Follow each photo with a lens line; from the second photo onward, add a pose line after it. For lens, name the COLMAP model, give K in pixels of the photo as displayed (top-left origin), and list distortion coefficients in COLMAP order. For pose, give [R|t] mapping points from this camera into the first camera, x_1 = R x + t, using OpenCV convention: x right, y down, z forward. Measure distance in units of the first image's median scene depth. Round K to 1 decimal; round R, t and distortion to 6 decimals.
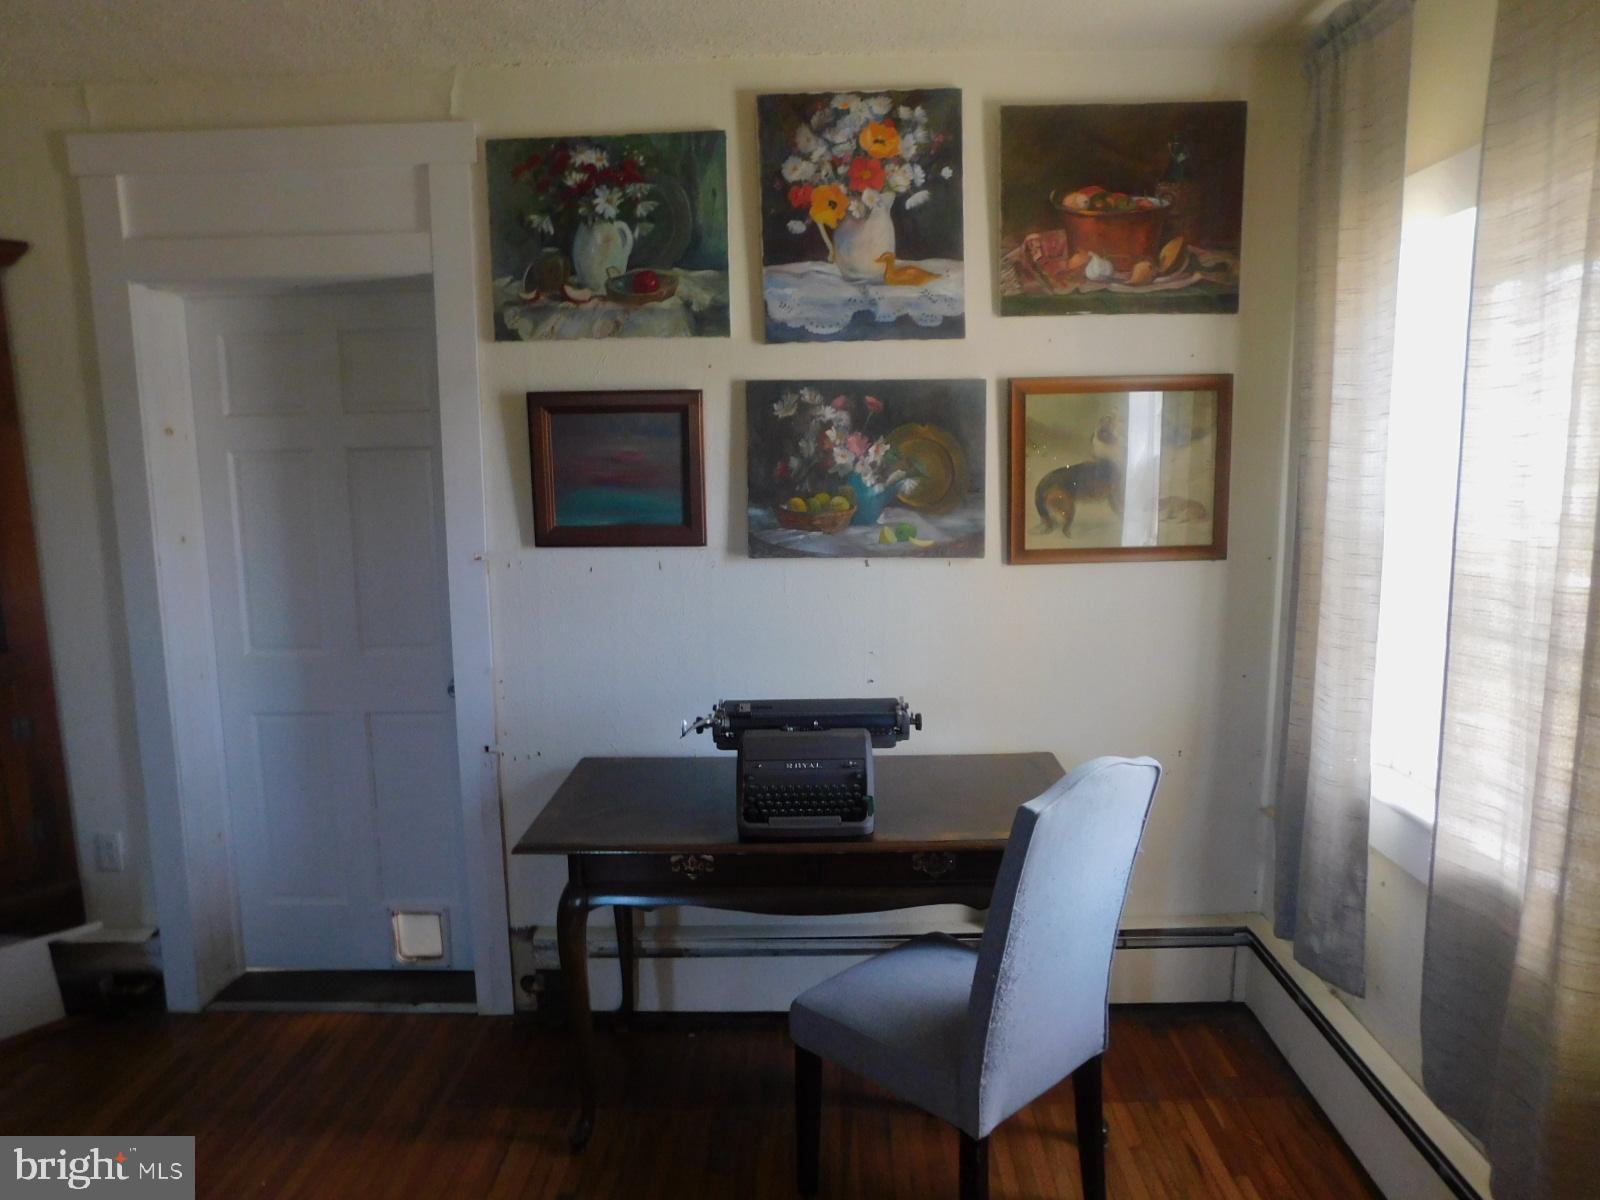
lens RADIAL K [[1064.2, 0, 795.9], [0, 1064.2, 594.4], [0, 0, 1]] dist [-0.052633, 0.047423]
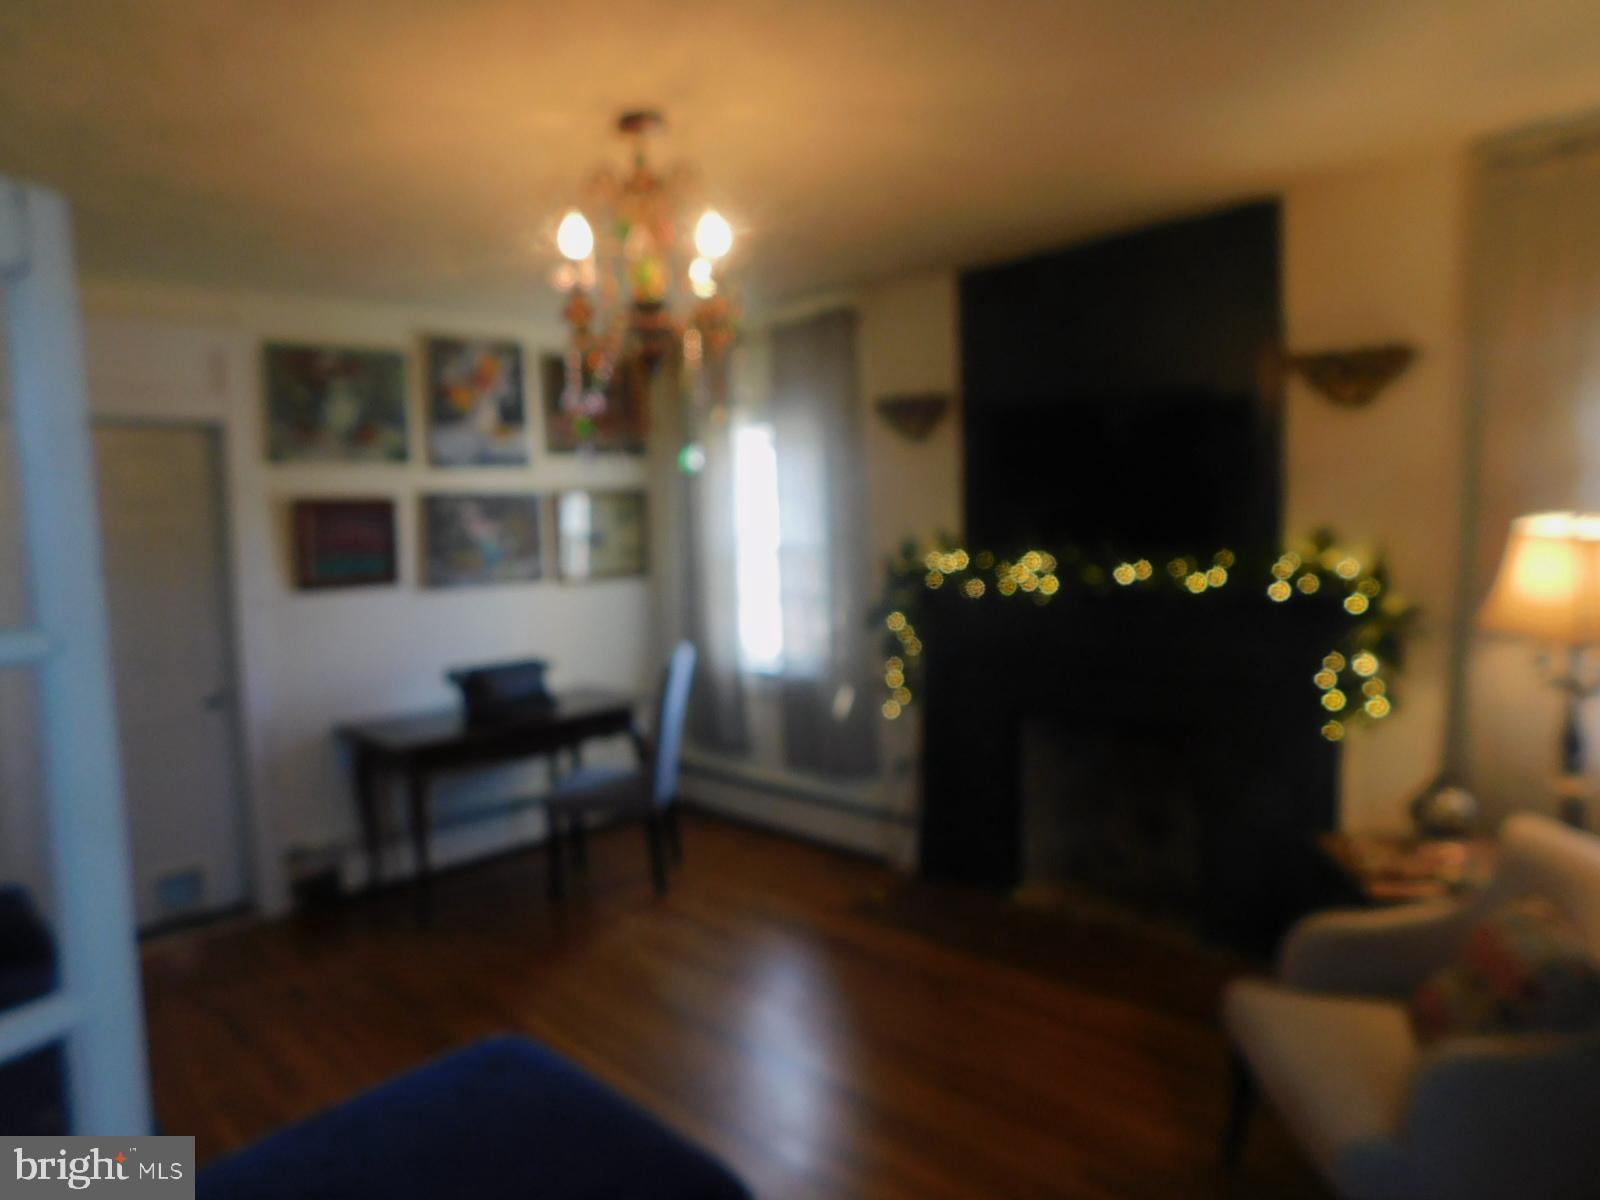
lens RADIAL K [[1064.2, 0, 795.9], [0, 1064.2, 594.4], [0, 0, 1]] dist [-0.052633, 0.047423]
pose [[0.671142, -0.074634, 0.737563, -0.944630], [0.118310, 0.992951, -0.007179, 0.055790], [-0.731827, 0.092079, 0.675241, -0.626233]]
